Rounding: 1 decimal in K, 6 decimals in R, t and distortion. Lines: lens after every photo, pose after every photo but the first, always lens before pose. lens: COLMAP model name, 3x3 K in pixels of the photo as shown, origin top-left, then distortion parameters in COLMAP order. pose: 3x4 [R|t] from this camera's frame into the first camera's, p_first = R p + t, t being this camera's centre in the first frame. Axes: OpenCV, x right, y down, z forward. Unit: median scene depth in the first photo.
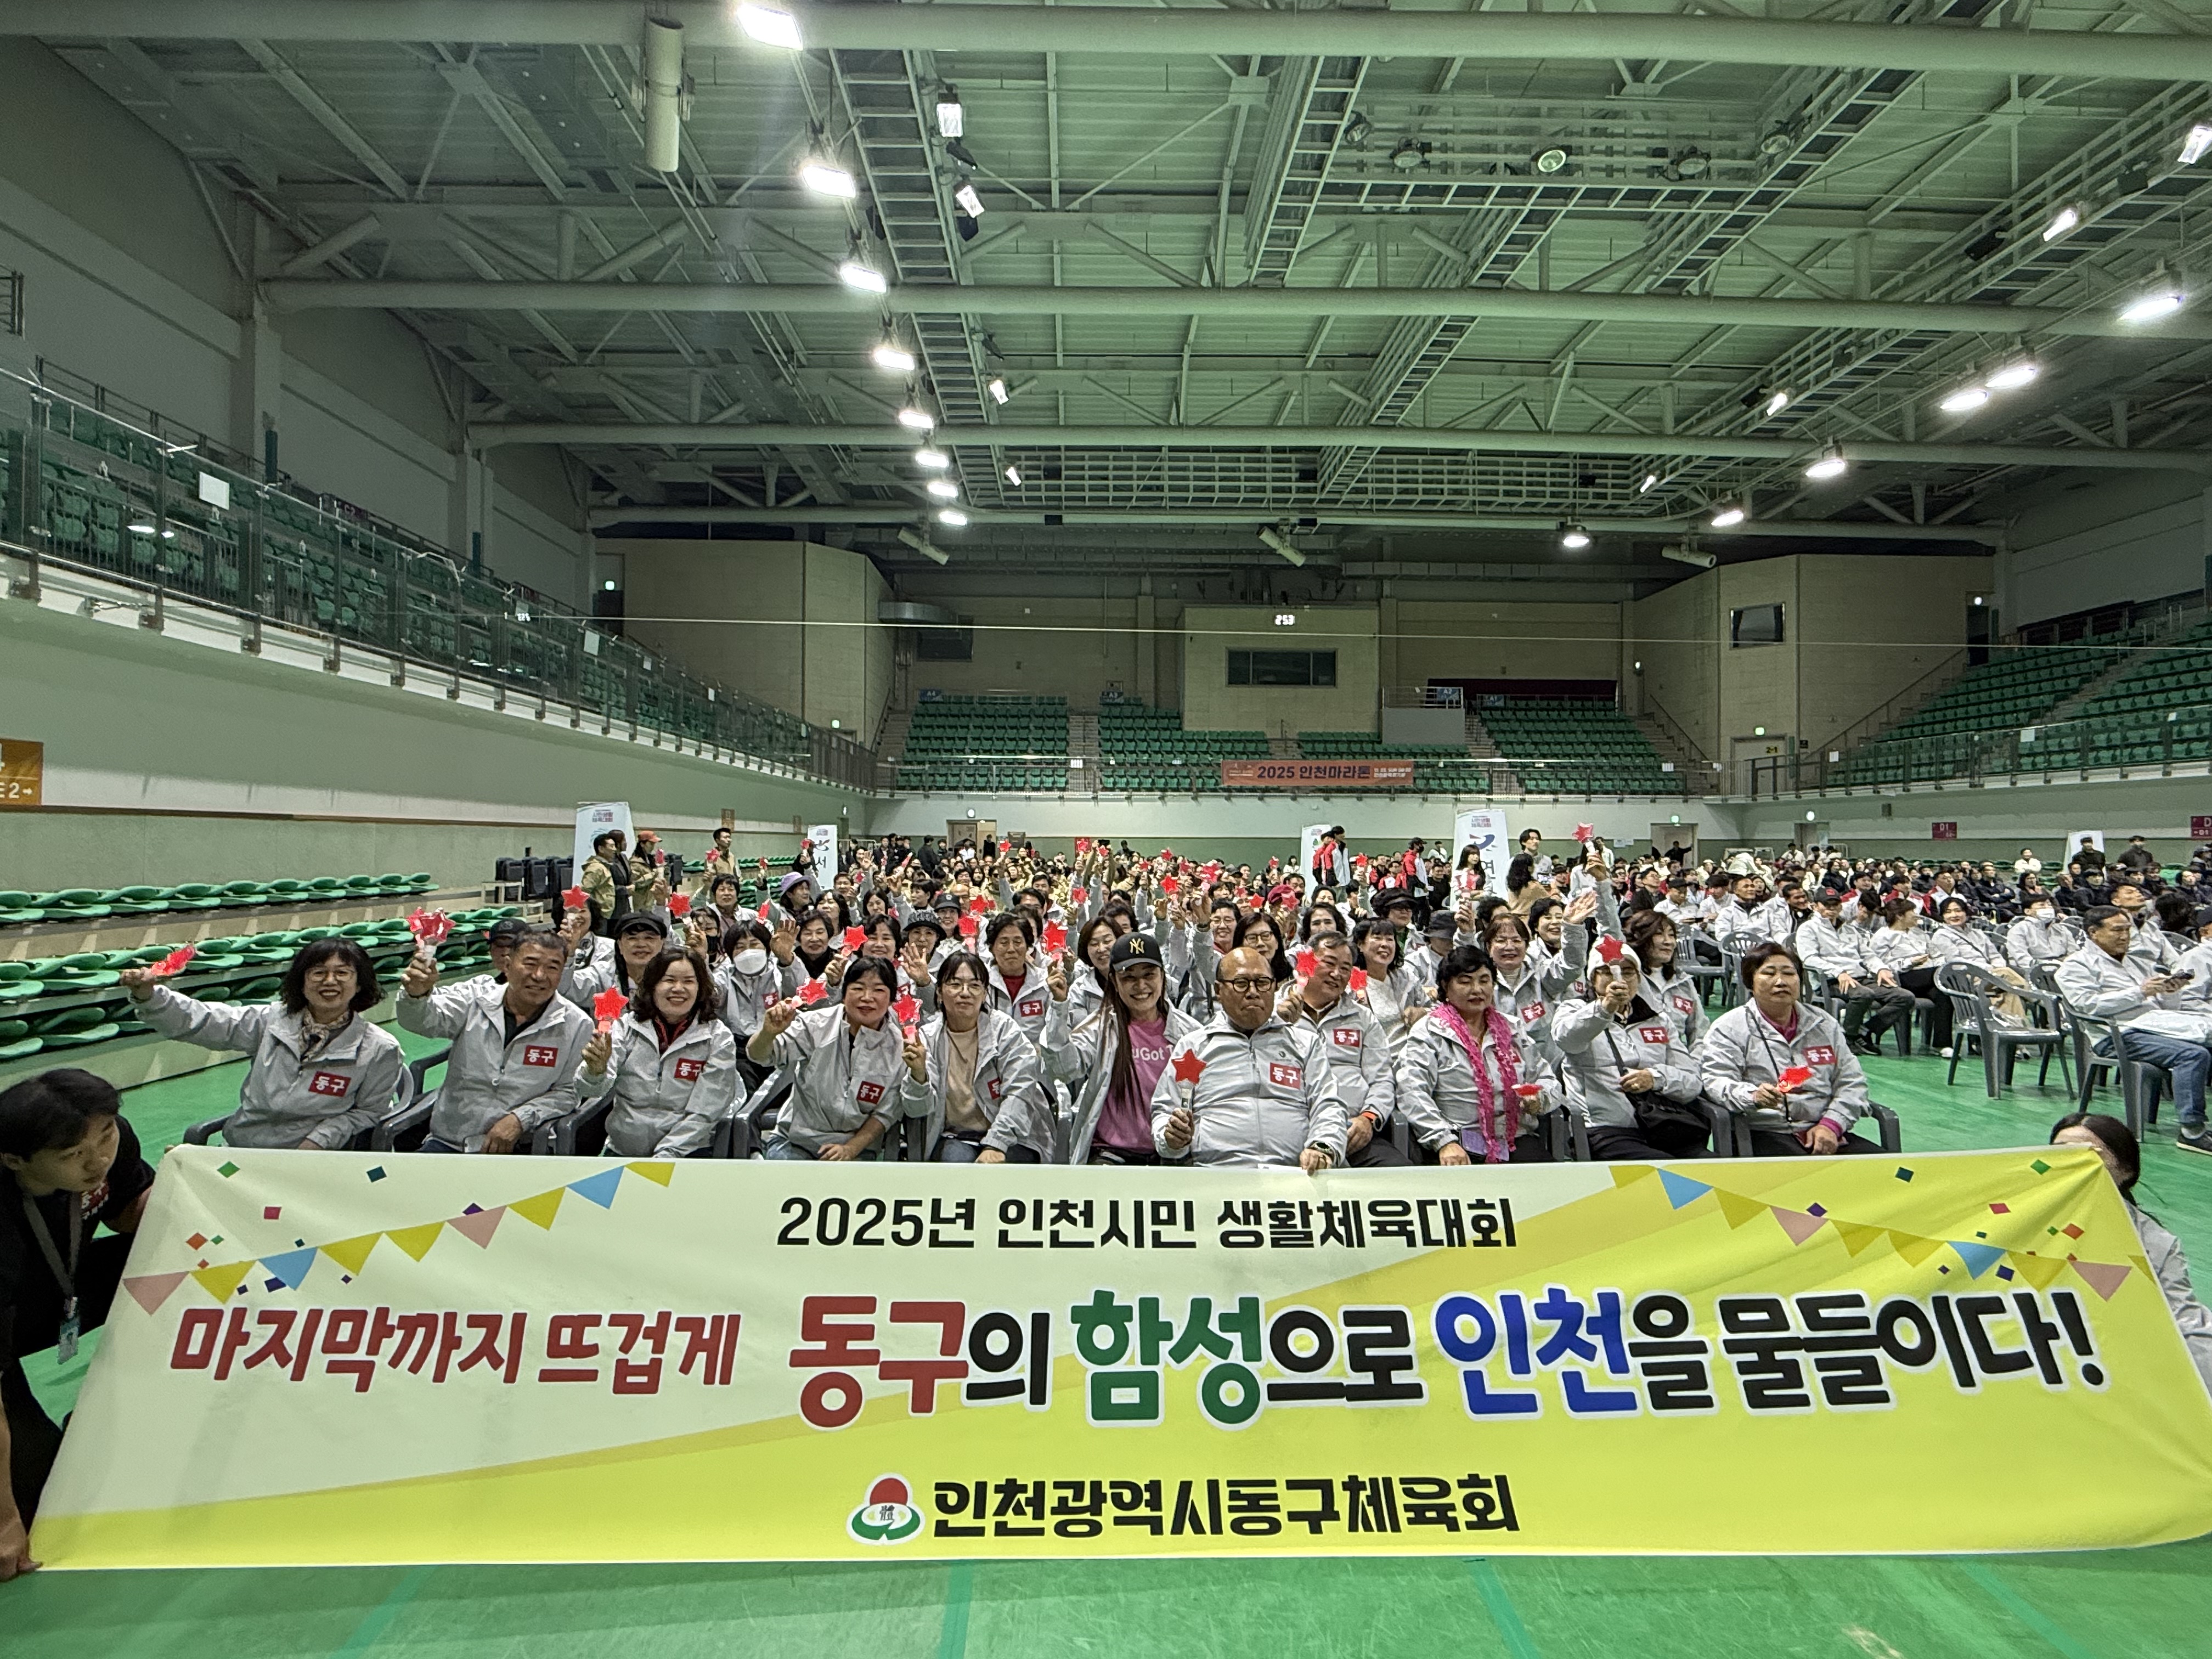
lens RADIAL K [[1109.7, 0, 1109.3], [0, 1109.7, 824.8], [0, 0, 1]] dist [-0.000341, -0.001057]
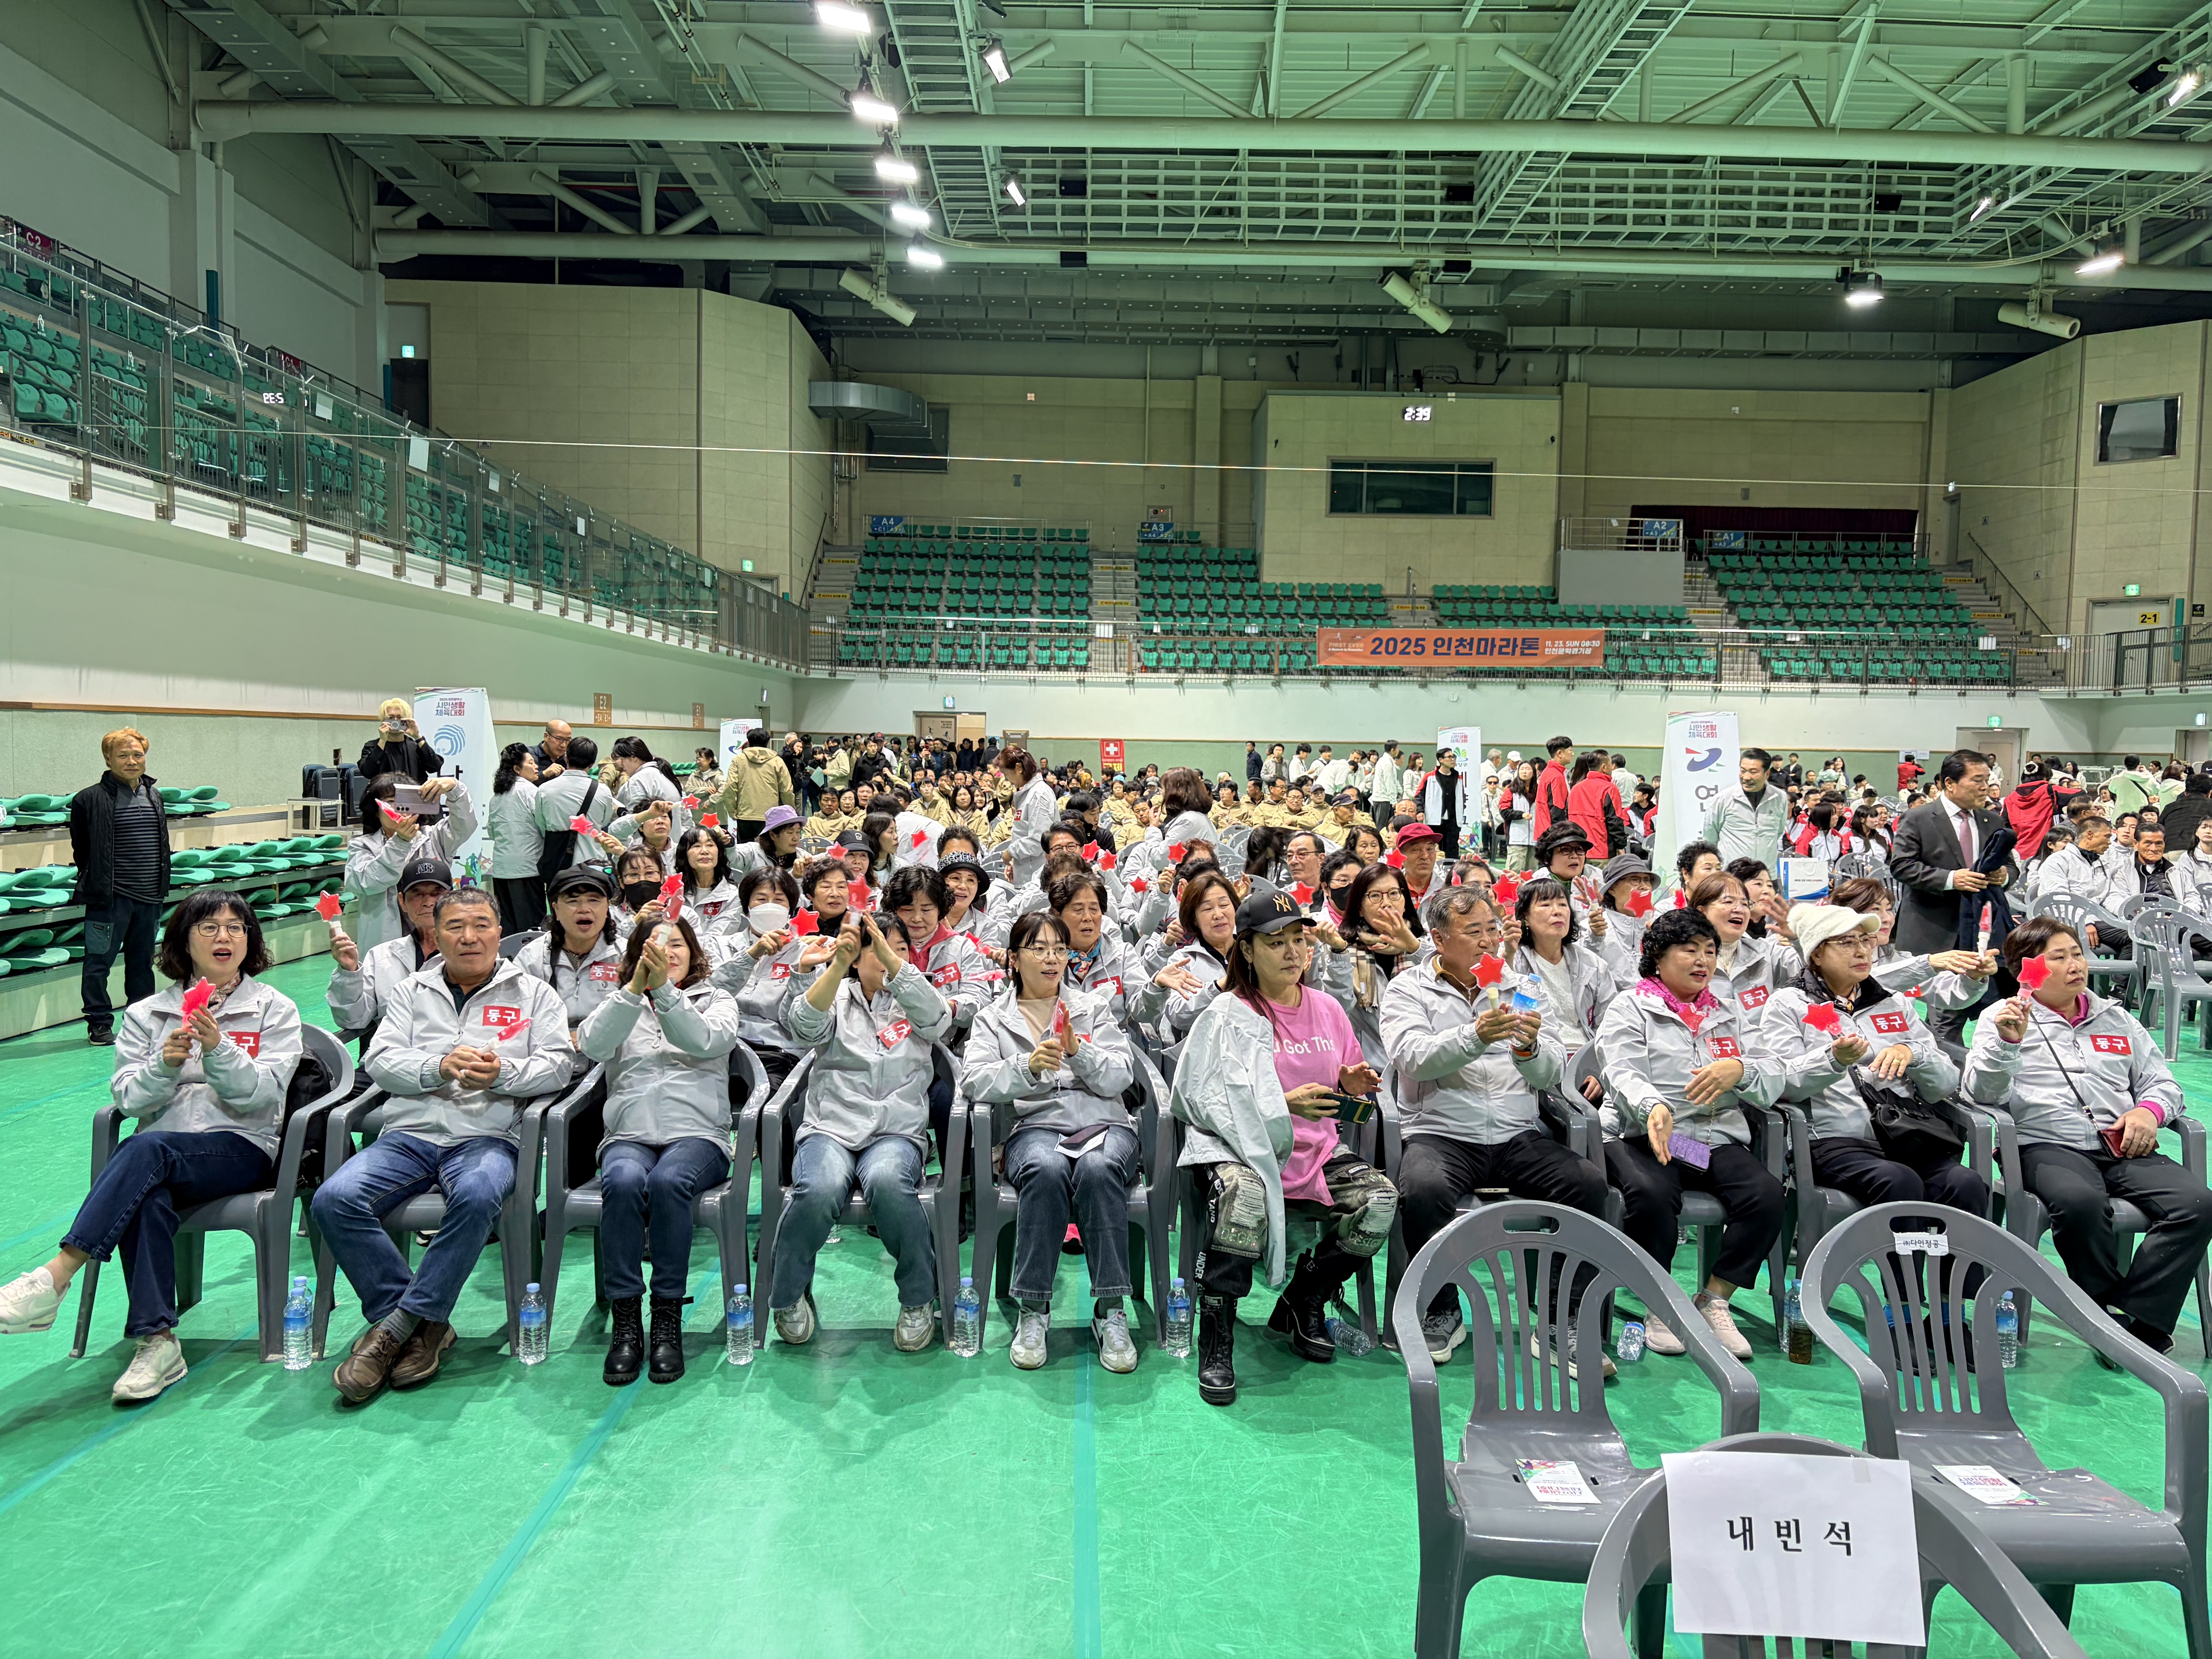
lens RADIAL K [[1664.6, 0, 1121.6], [0, 1664.6, 840.1], [0, 0, 1]] dist [0.037132, -0.028696]
pose [[0.999861, 0.013083, -0.010313, -0.006608], [-0.012278, 0.997138, 0.074596, -0.003148], [0.011259, -0.074459, 0.997161, -0.024227]]
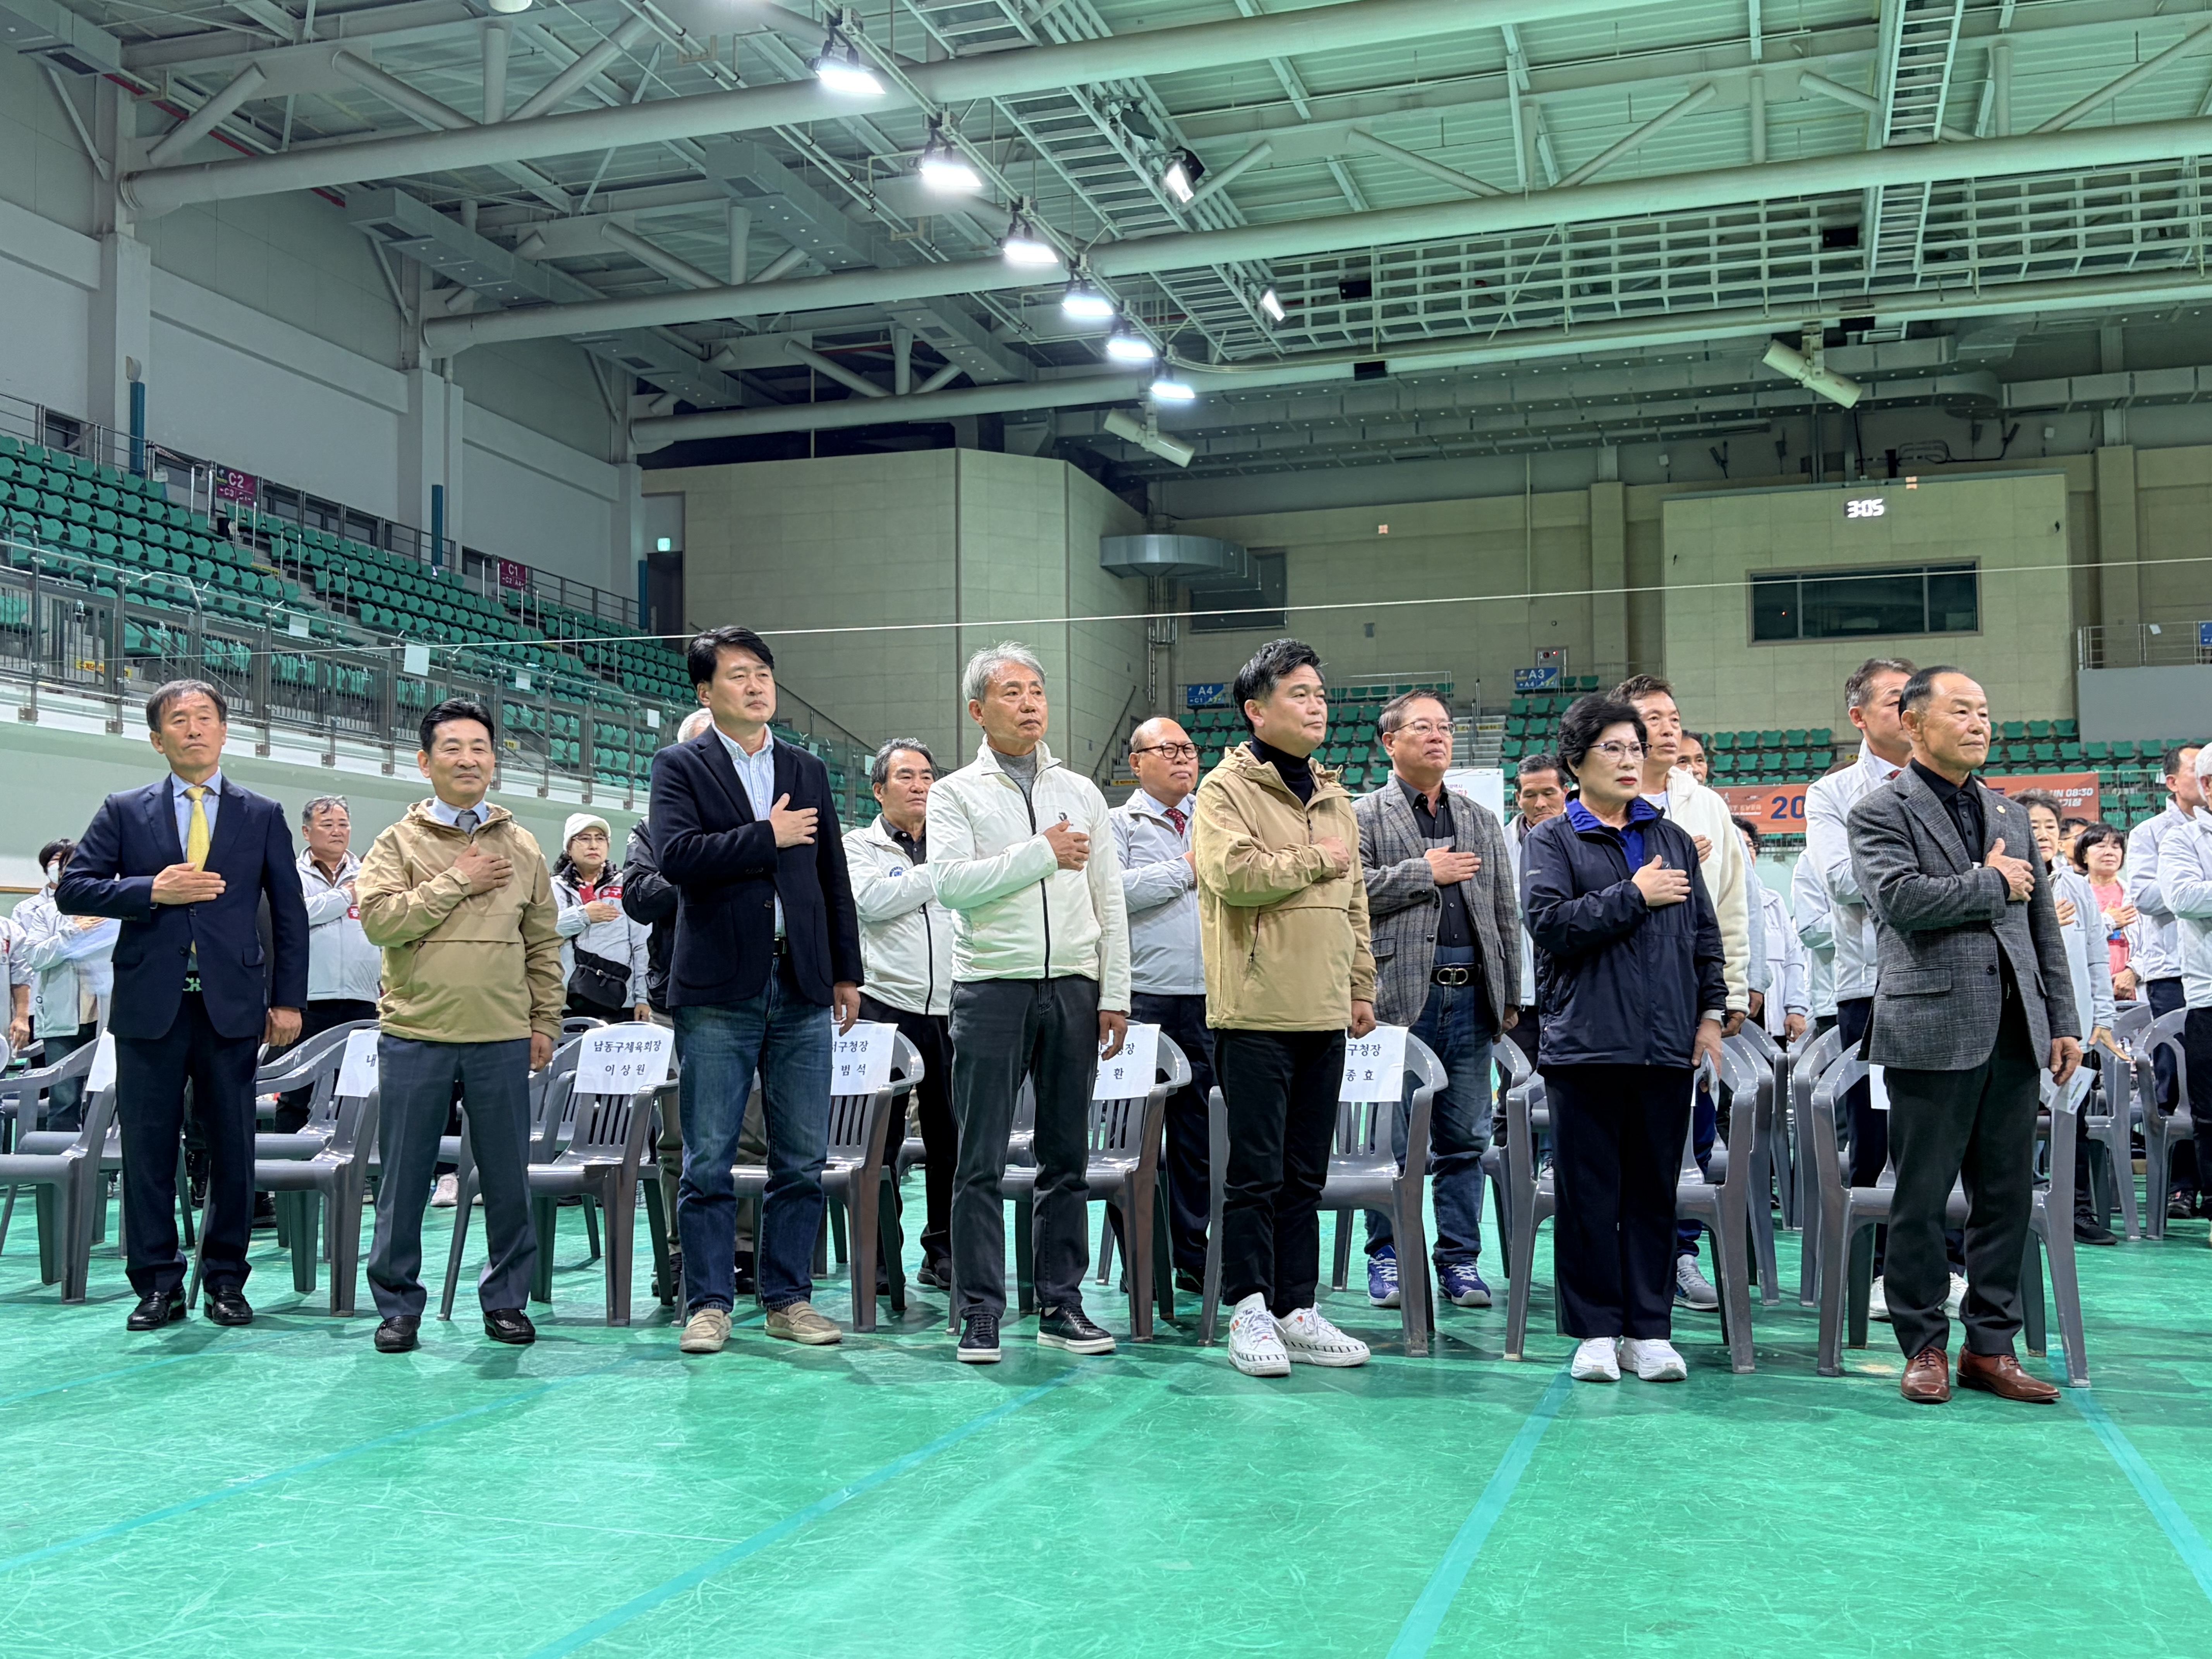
lens RADIAL K [[2283.8, 0, 1106.0], [0, 2283.8, 829.5], [0, 0, 1]] dist [0.090653, -0.195349]
pose [[0.948469, -0.033726, -0.315069, 0.181810], [0.017294, 0.998347, -0.054806, 0.016593], [0.316397, 0.046533, 0.947485, -0.123094]]
